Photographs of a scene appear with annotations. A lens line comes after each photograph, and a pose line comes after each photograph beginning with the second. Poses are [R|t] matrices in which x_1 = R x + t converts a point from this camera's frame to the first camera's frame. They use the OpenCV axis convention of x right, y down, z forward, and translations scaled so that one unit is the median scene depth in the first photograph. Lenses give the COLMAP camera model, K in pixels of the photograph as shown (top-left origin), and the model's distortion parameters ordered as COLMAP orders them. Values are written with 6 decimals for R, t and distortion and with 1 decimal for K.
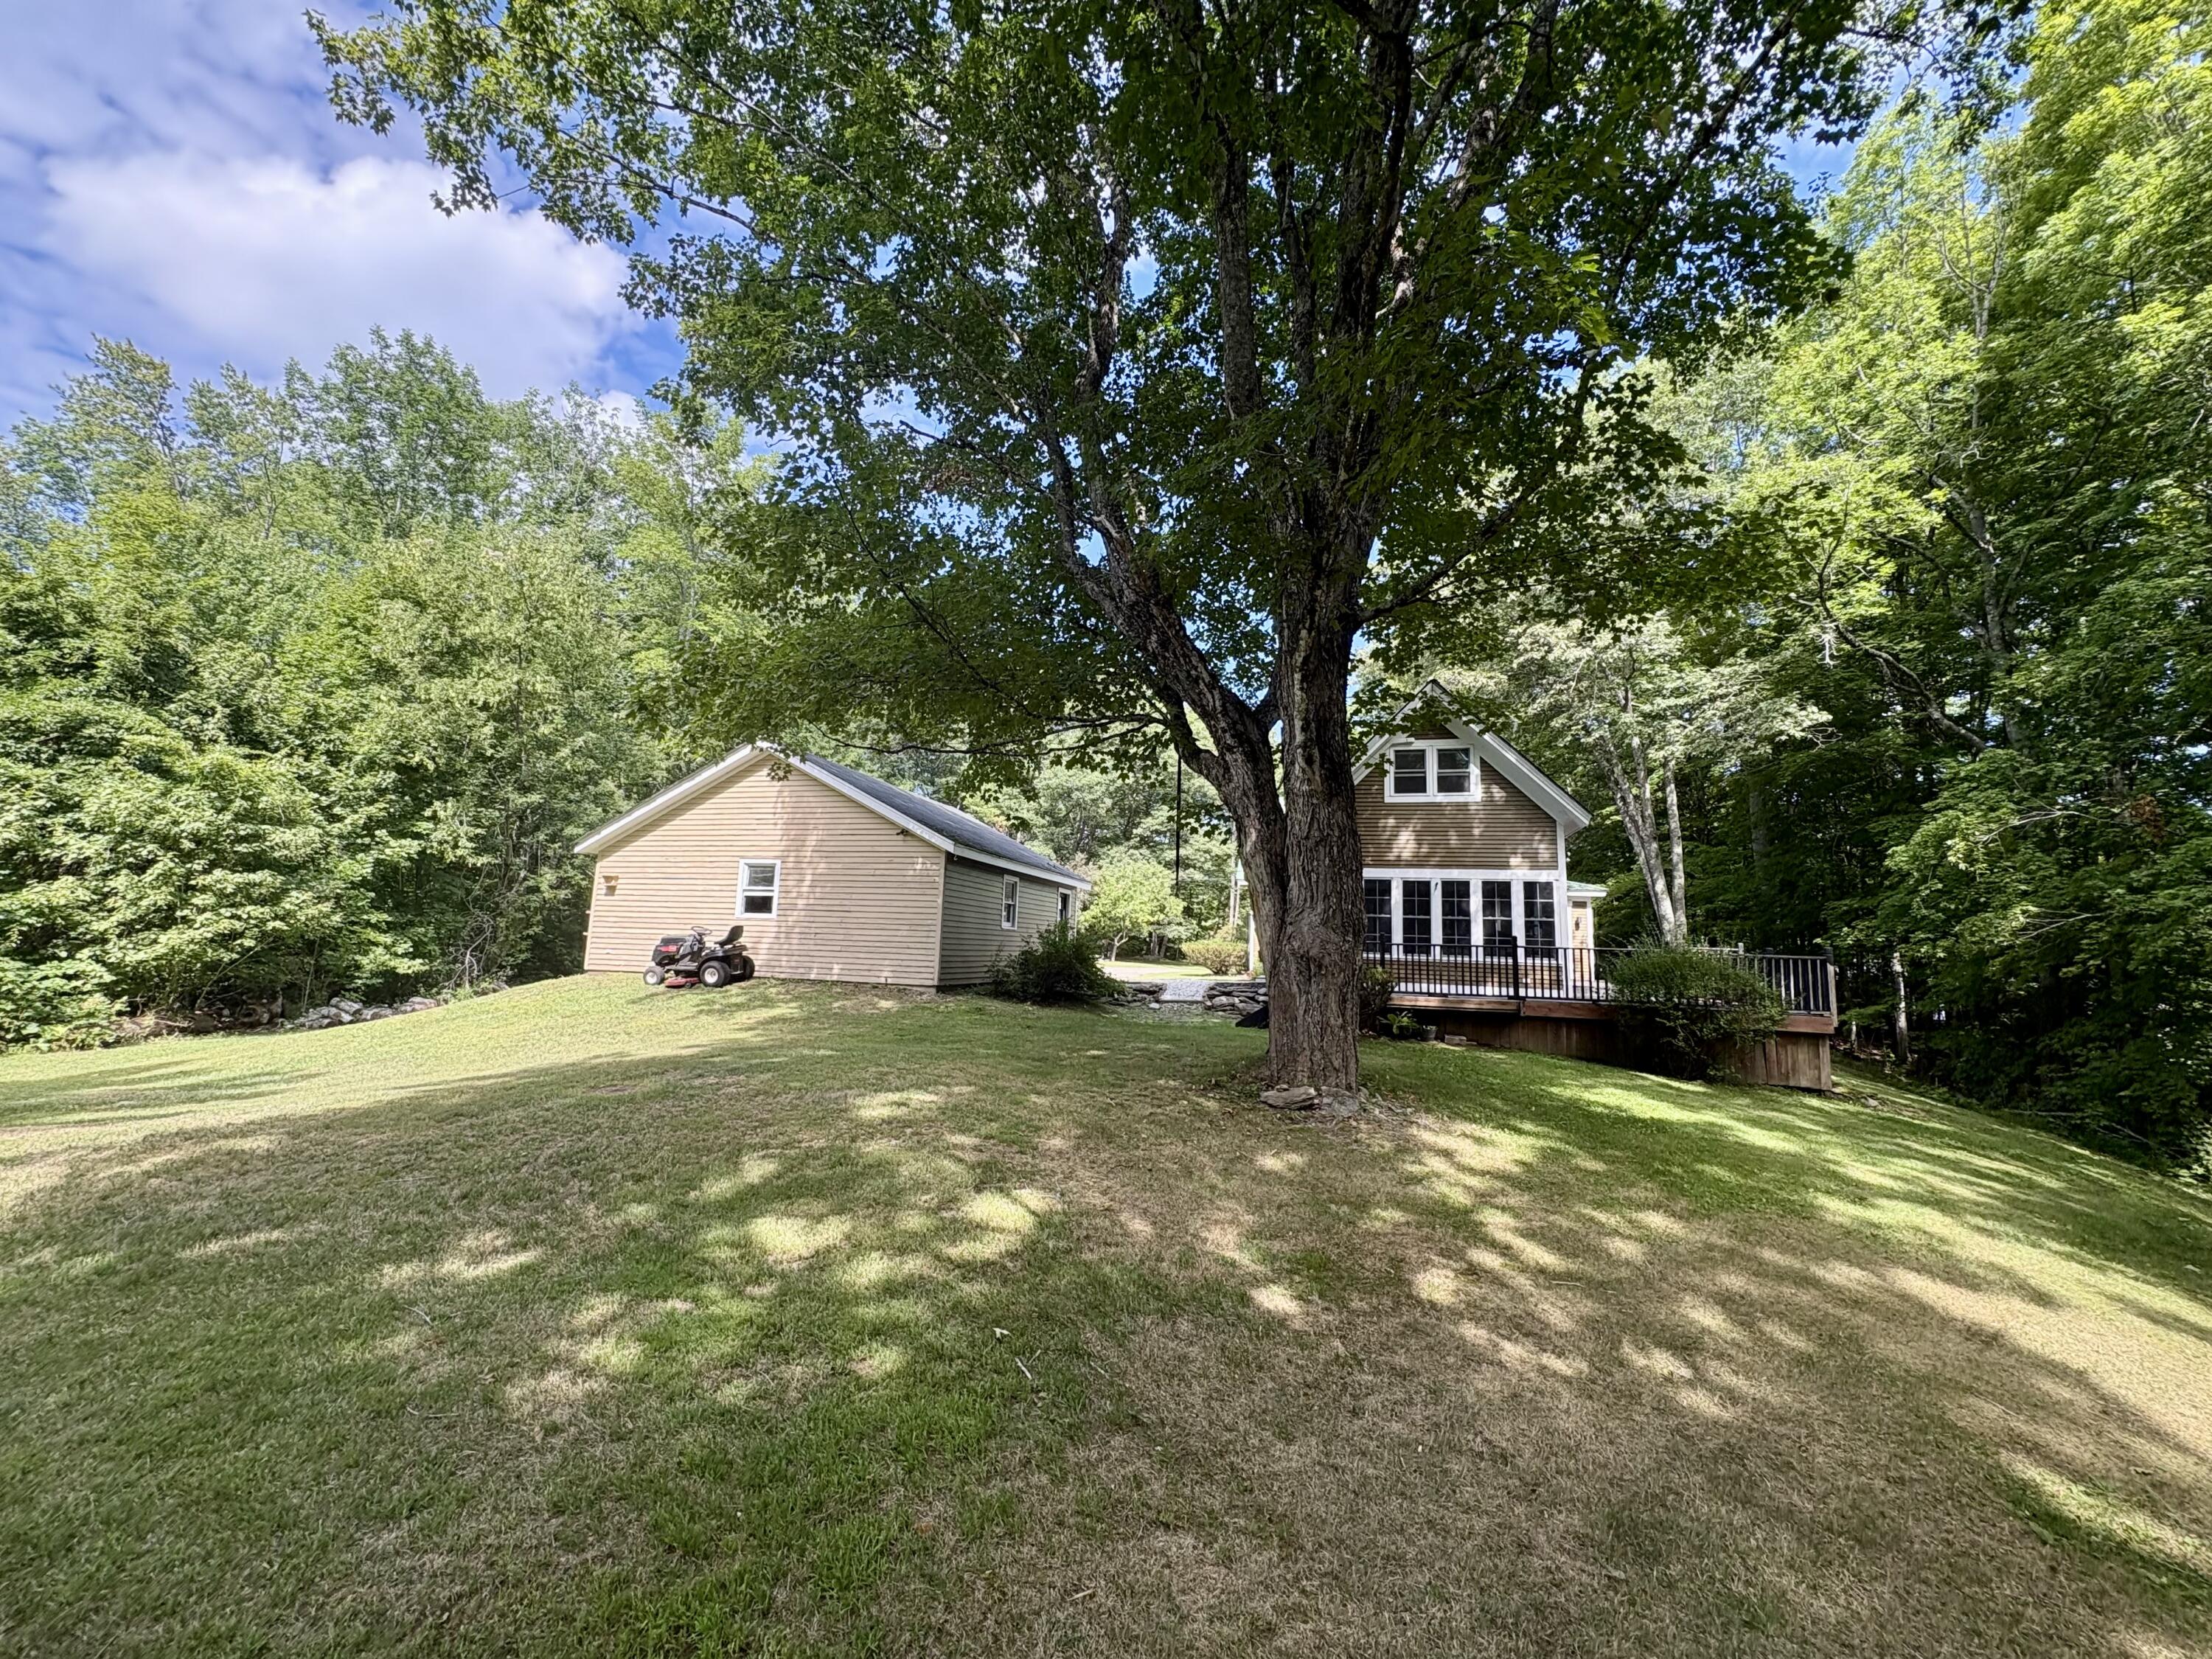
lens RADIAL K [[893.9, 0, 1111.6], [0, 893.9, 829.6], [0, 0, 1]] dist [0.013430, 0.000039]
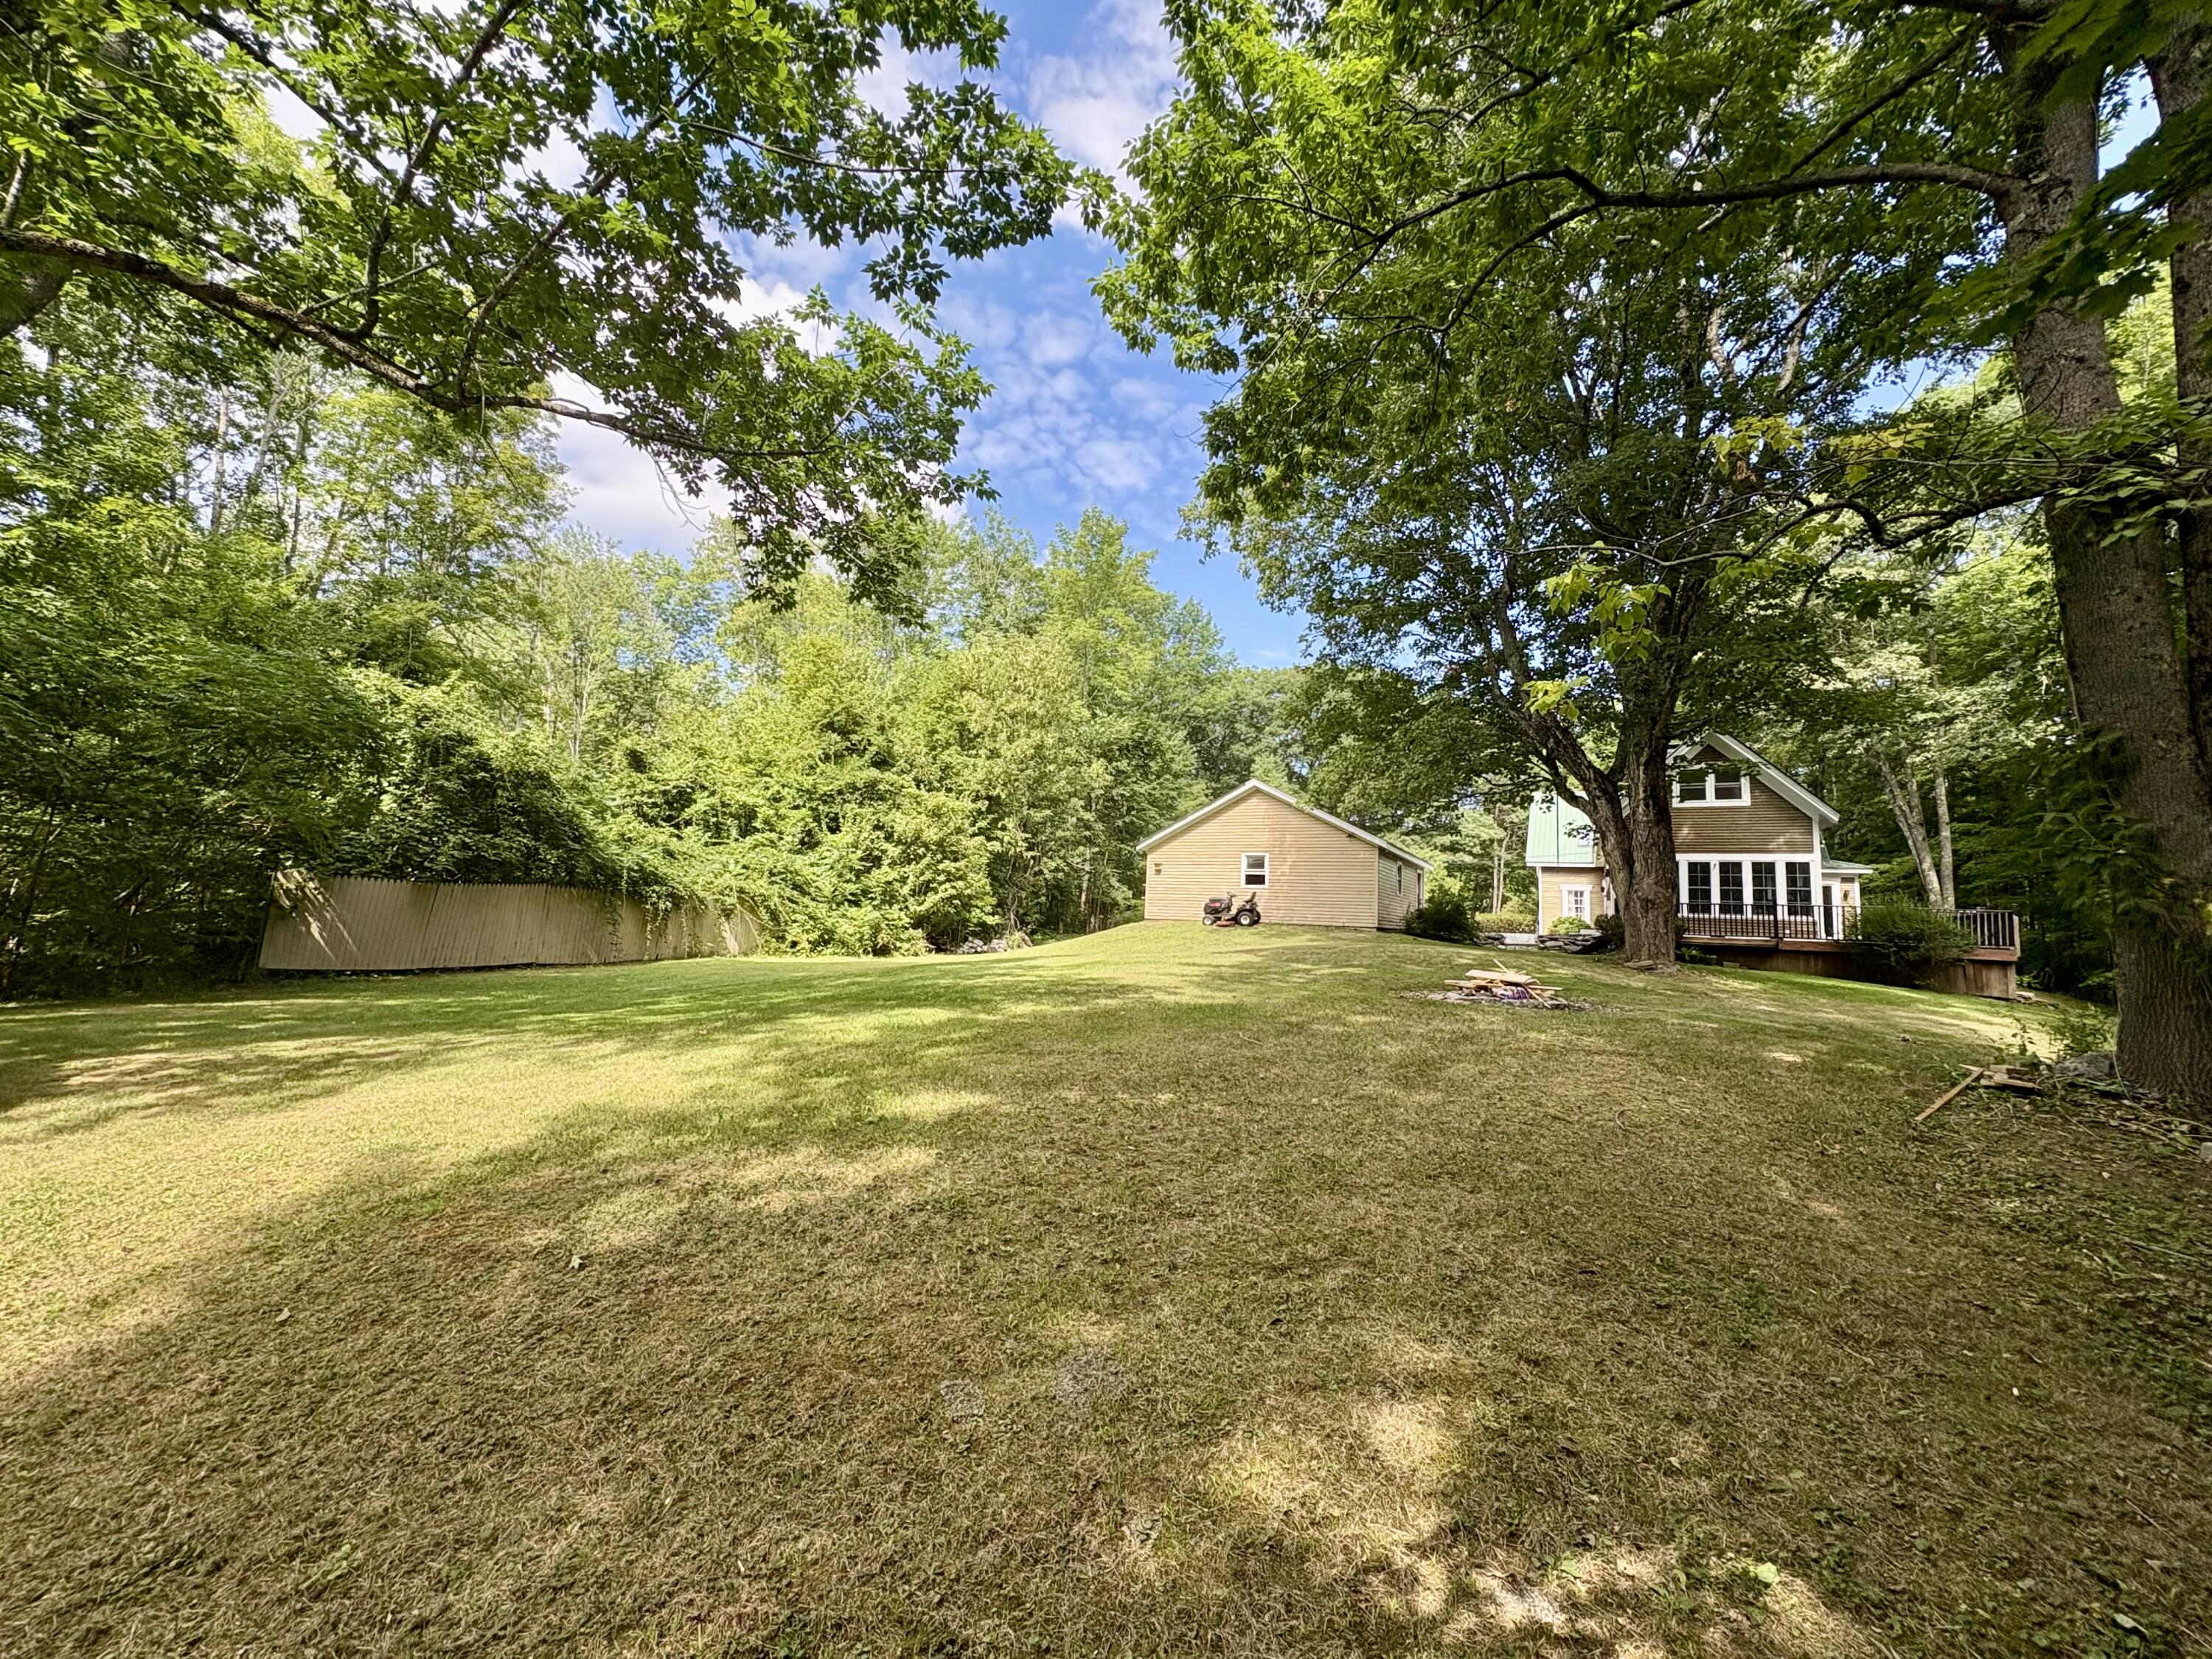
lens RADIAL K [[893.9, 0, 1111.6], [0, 893.9, 829.6], [0, 0, 1]] dist [0.013430, 0.000039]
pose [[0.971394, -0.017540, -0.236823, -0.237293], [0.021843, 0.999640, 0.015557, -0.038755], [0.236465, -0.020284, 0.971428, -0.636273]]
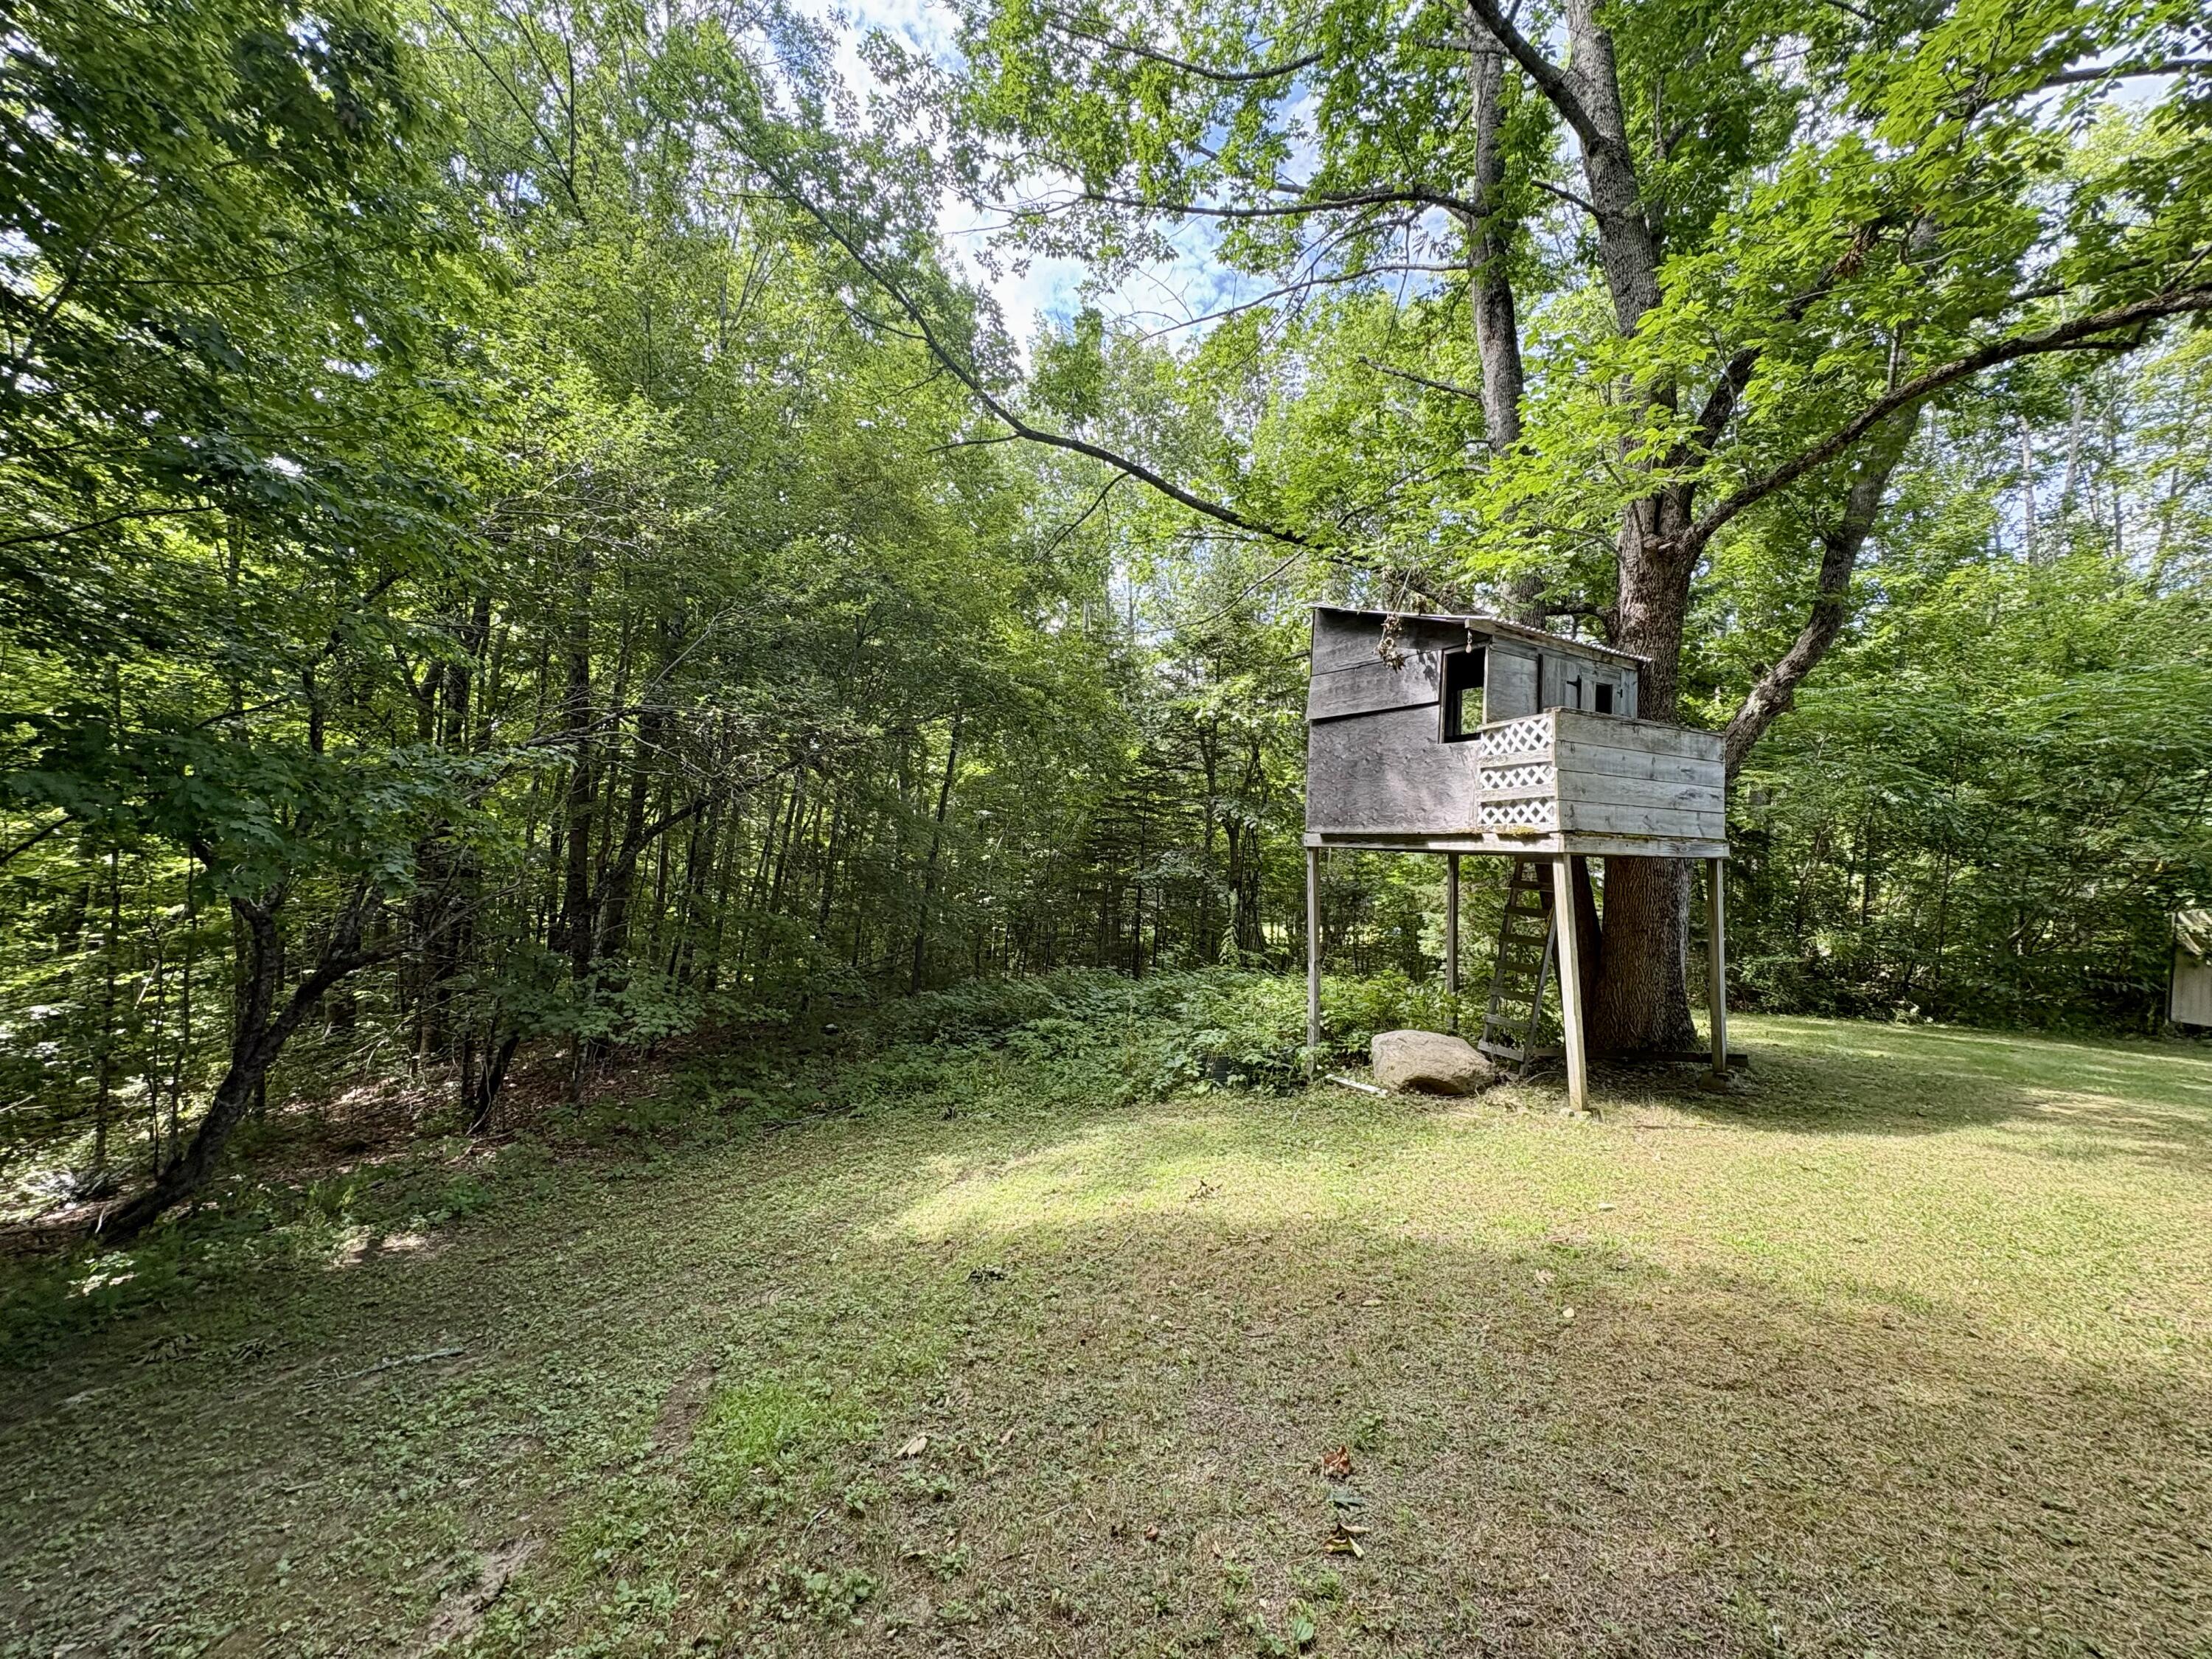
lens RADIAL K [[893.9, 0, 1111.6], [0, 893.9, 829.6], [0, 0, 1]] dist [0.013430, 0.000039]
pose [[-0.262906, -0.093404, -0.960290, -0.228645], [0.061830, 0.991626, -0.113380, -0.061226], [0.962838, -0.089183, -0.254929, -0.859717]]
